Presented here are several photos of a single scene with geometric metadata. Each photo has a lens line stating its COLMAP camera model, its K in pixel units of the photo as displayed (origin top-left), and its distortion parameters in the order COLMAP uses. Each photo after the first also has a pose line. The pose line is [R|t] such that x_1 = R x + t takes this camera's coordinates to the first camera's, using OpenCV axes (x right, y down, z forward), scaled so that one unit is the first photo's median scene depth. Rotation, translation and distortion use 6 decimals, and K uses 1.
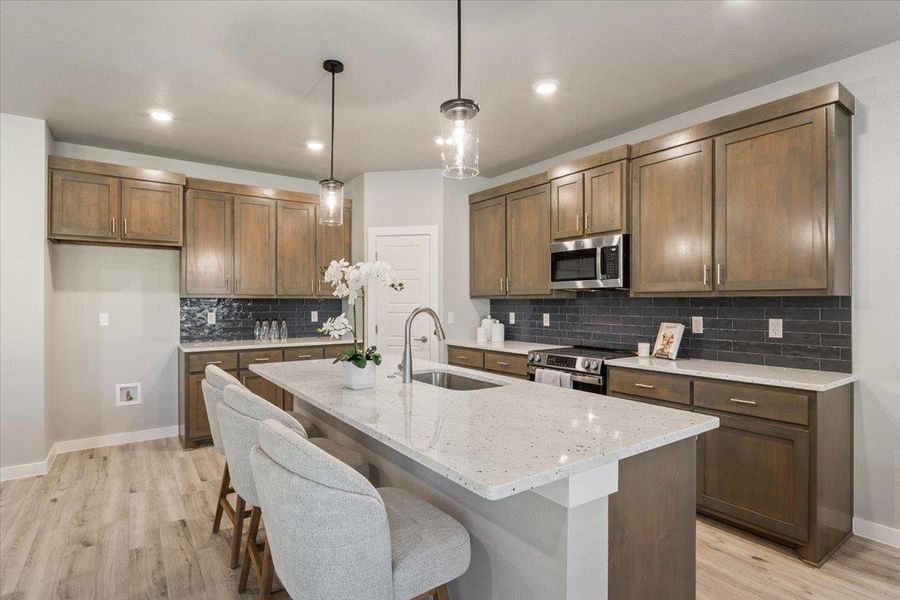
lens RADIAL K [[464.4, 0, 456.0], [0, 464.4, 306.3], [0, 0, 1]] dist [-0.003848, 0.002202]
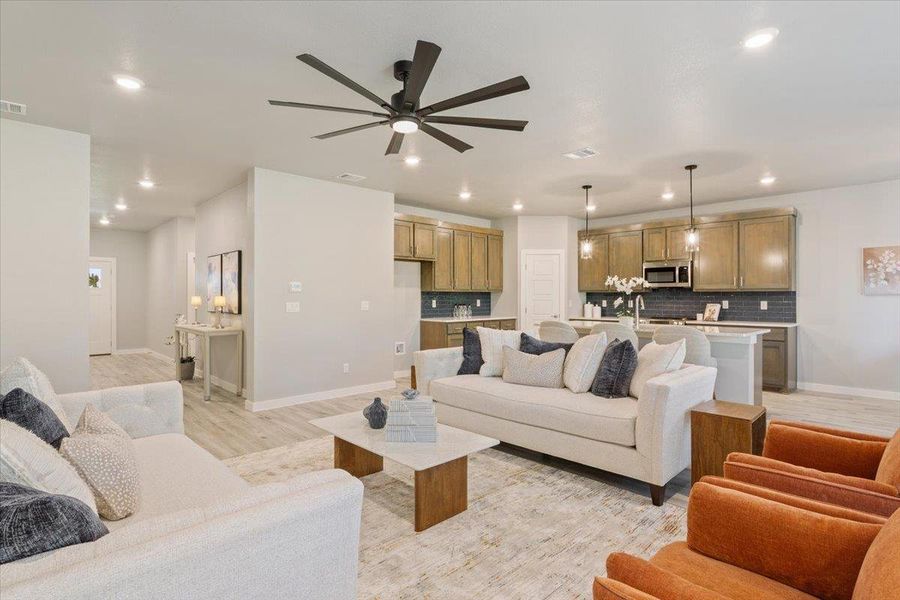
lens RADIAL K [[464.4, 0, 445.3], [0, 464.4, 301.0], [0, 0, 1]] dist [-0.003848, 0.002202]
pose [[0.991274, -0.000103, 0.131815, -0.987487], [-0.000272, 0.999996, 0.002828, 0.016956], [-0.131815, -0.002839, 0.991270, -0.892650]]
